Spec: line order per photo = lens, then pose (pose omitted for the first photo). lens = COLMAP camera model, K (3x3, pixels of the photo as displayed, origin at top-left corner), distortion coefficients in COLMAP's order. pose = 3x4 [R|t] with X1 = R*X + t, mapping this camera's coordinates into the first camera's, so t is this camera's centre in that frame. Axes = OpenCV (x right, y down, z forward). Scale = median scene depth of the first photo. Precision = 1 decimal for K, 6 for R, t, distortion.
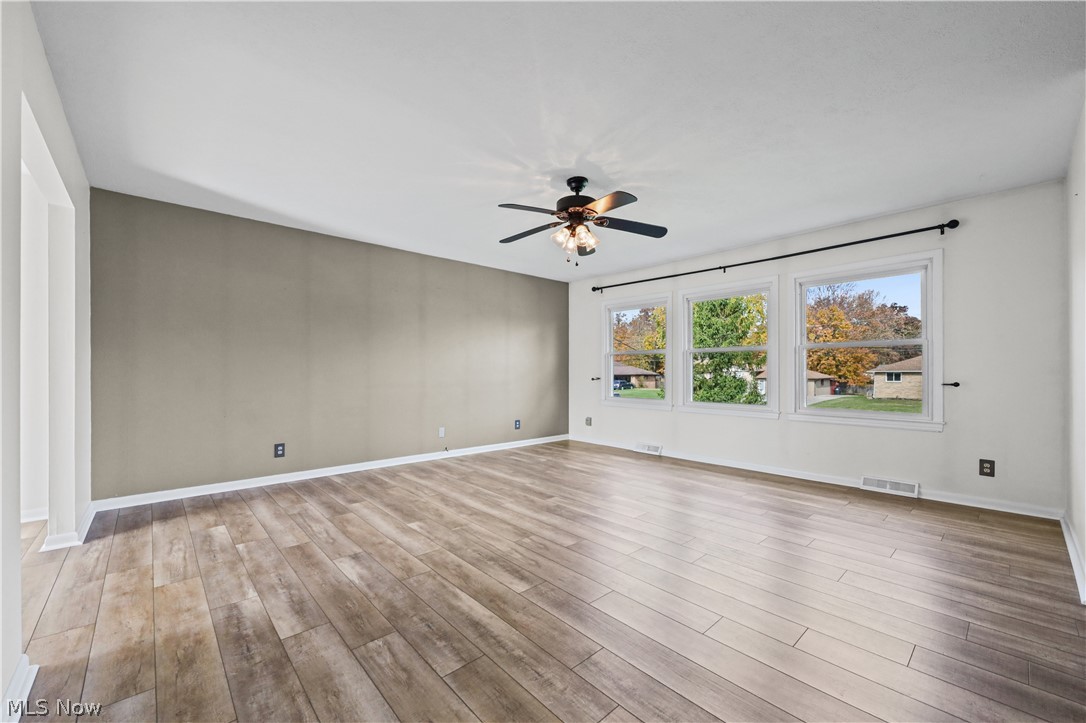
lens RADIAL K [[425.8, 0, 543.4], [0, 425.8, 369.2], [0, 0, 1]] dist [0.023756, -0.000054]
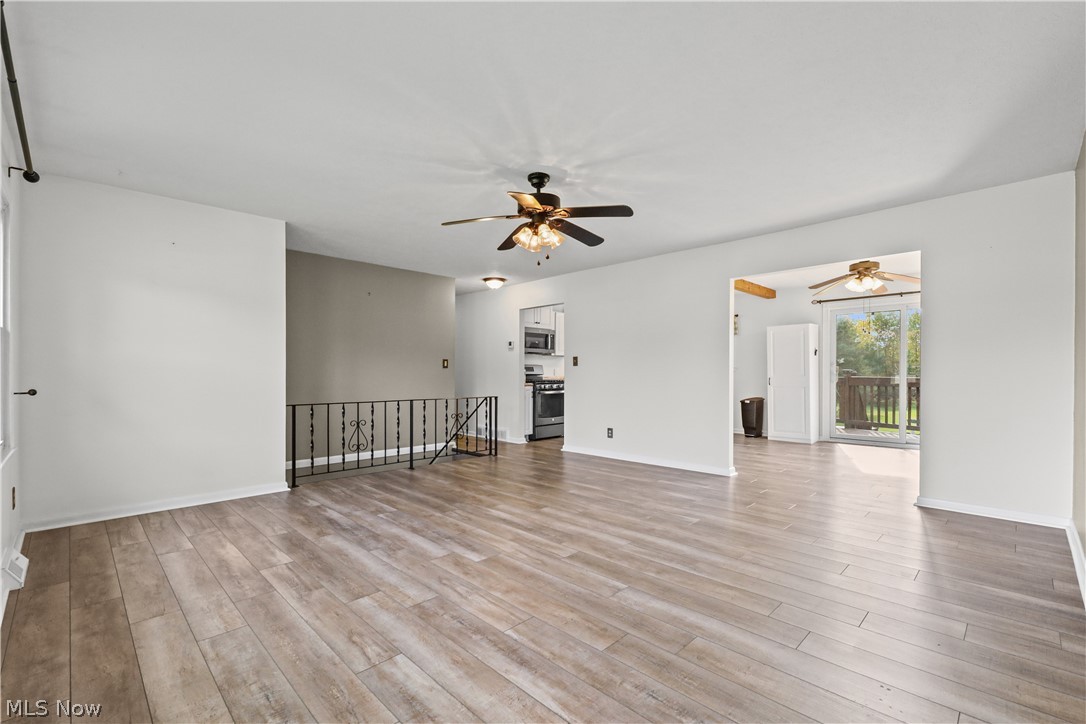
lens RADIAL K [[425.8, 0, 543.4], [0, 425.8, 369.7], [0, 0, 1]] dist [0.023756, -0.000054]
pose [[-0.998684, -0.002167, -0.051244, 0.112246], [-0.001820, 0.999975, -0.006808, 0.001065], [0.051258, -0.006706, -0.998663, 1.896382]]
